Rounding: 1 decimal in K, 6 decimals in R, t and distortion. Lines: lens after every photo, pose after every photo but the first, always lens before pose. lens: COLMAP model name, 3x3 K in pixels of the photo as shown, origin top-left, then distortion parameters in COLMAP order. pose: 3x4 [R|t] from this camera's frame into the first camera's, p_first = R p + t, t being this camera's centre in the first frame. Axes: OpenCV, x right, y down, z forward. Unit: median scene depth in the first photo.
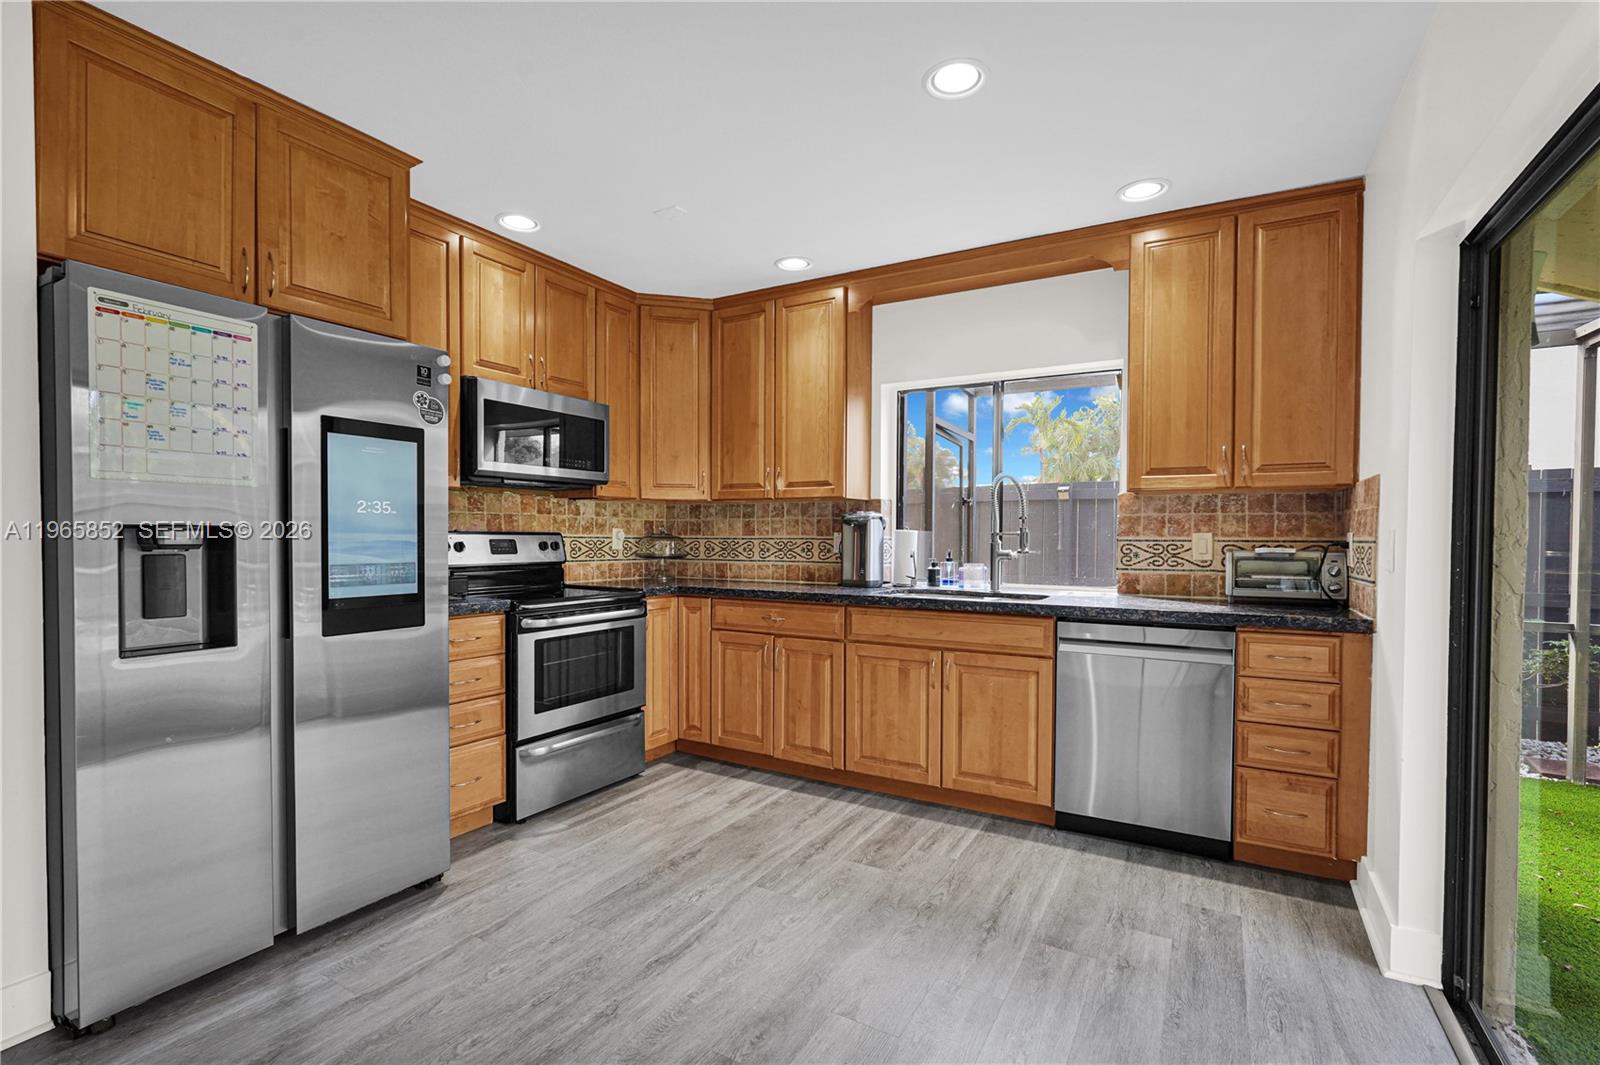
lens RADIAL K [[734.8, 0, 801.9], [0, 734.8, 542.4], [0, 0, 1]] dist [-0.000845, 0.000277]
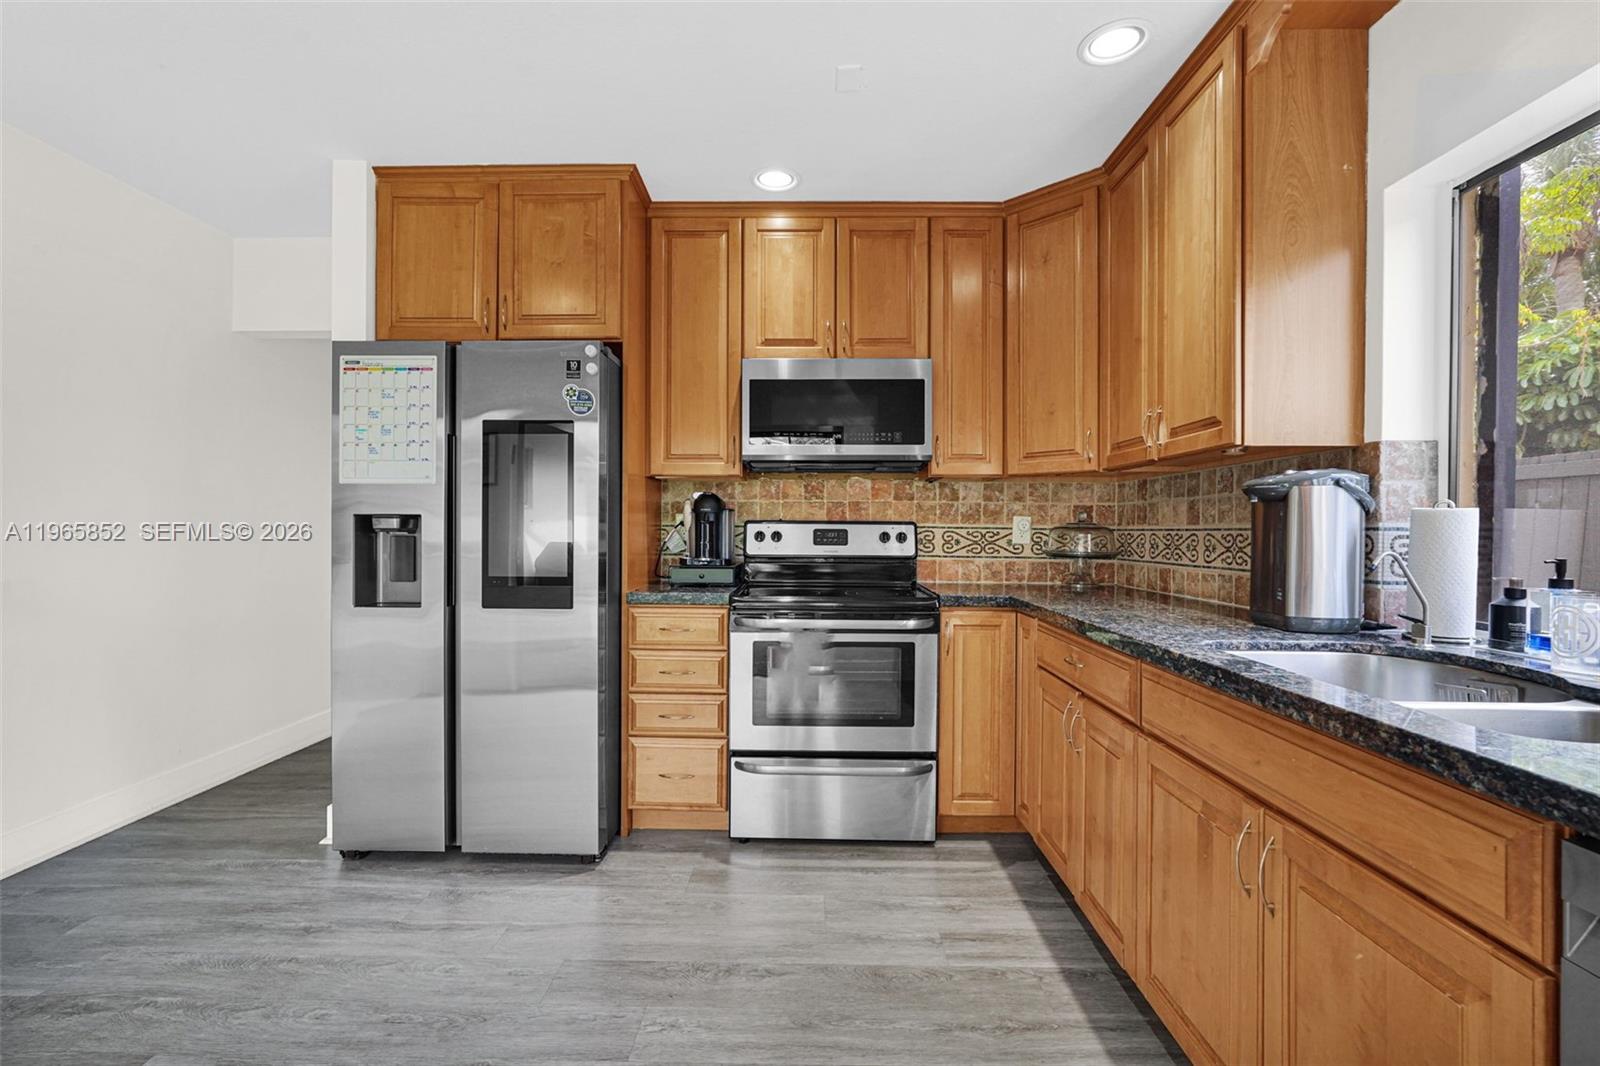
lens RADIAL K [[723.7, 0, 800.1], [0, 723.7, 528.3], [0, 0, 1]] dist [-0.009933, 0.000405]
pose [[0.482672, -0.002494, -0.875797, 0.385220], [-0.010805, 0.999903, -0.008802, 0.003343], [0.875734, 0.013711, 0.482599, 0.561773]]
